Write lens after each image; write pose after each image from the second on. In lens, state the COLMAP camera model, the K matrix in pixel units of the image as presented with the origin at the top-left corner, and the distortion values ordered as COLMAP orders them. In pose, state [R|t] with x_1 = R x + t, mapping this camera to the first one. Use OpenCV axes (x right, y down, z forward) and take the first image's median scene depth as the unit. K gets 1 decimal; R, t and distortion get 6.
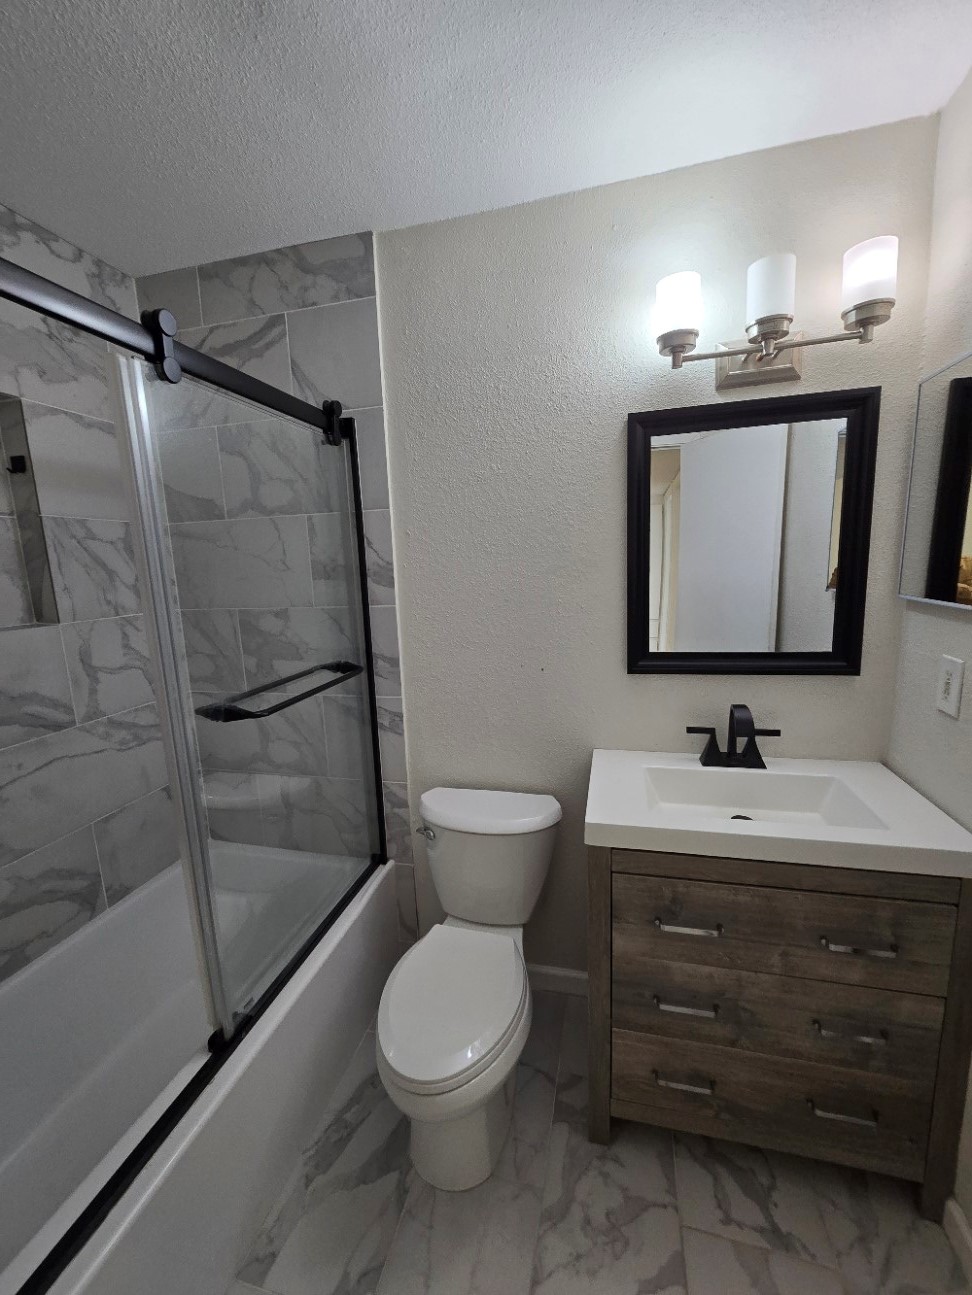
lens RADIAL K [[532.0, 0, 486.0], [0, 532.0, 647.5], [0, 0, 1]] dist [-0.001349, -0.000429]
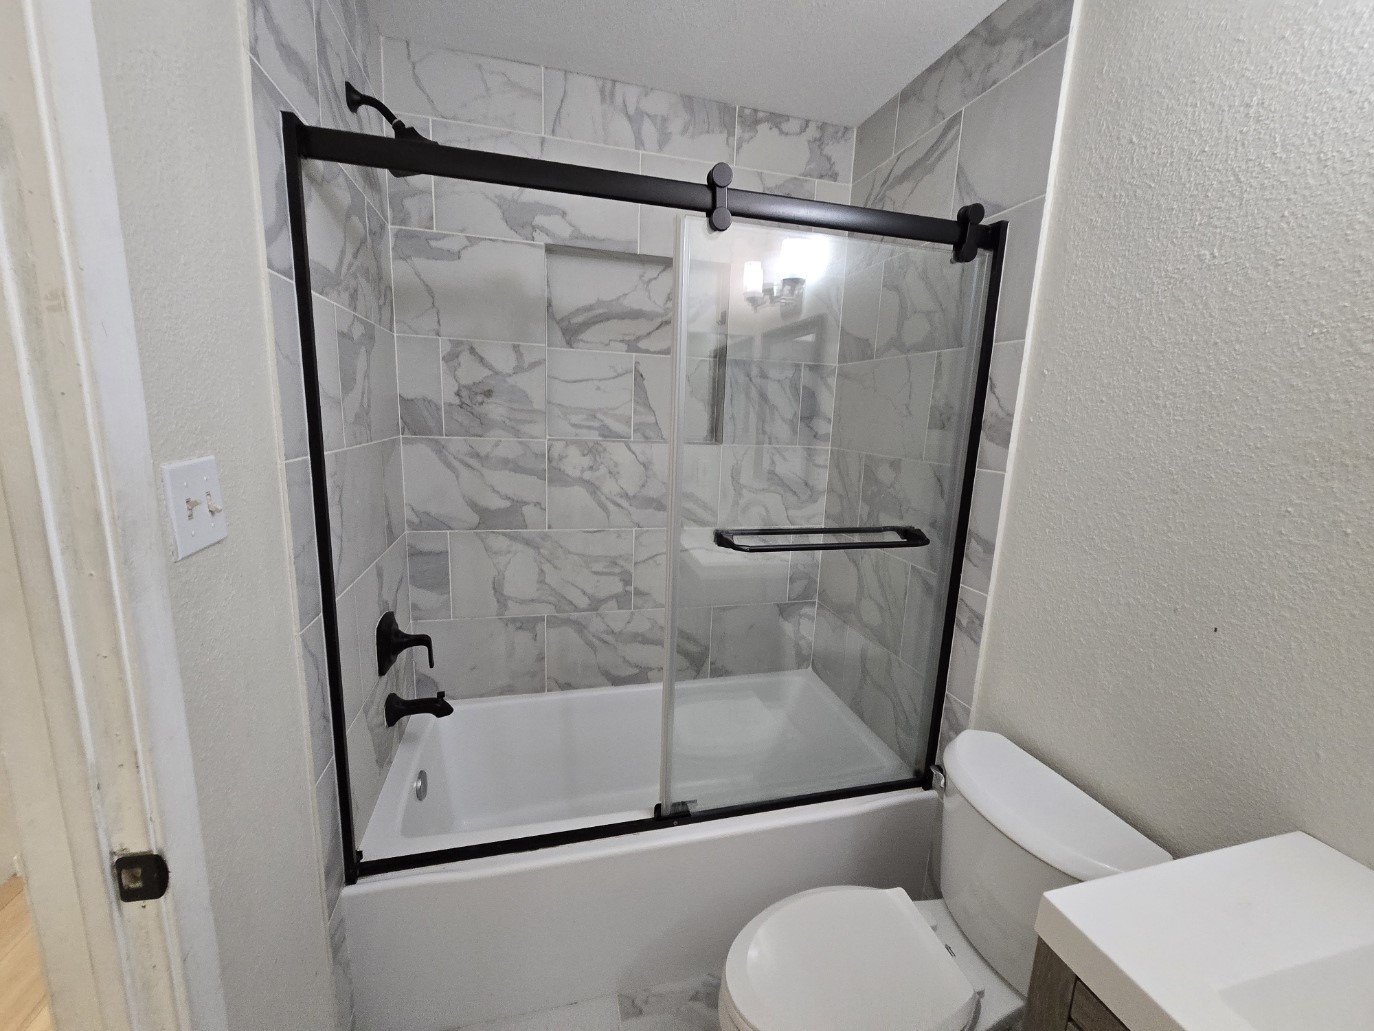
lens RADIAL K [[563.3, 0, 687.6], [0, 563.3, 513.1], [0, 0, 1]] dist [-0.002624, -0.000263]
pose [[0.494927, 0.211581, -0.842782, 0.279932], [-0.197136, 0.971952, 0.128241, -0.037802], [0.846277, 0.102673, 0.522755, 0.229904]]
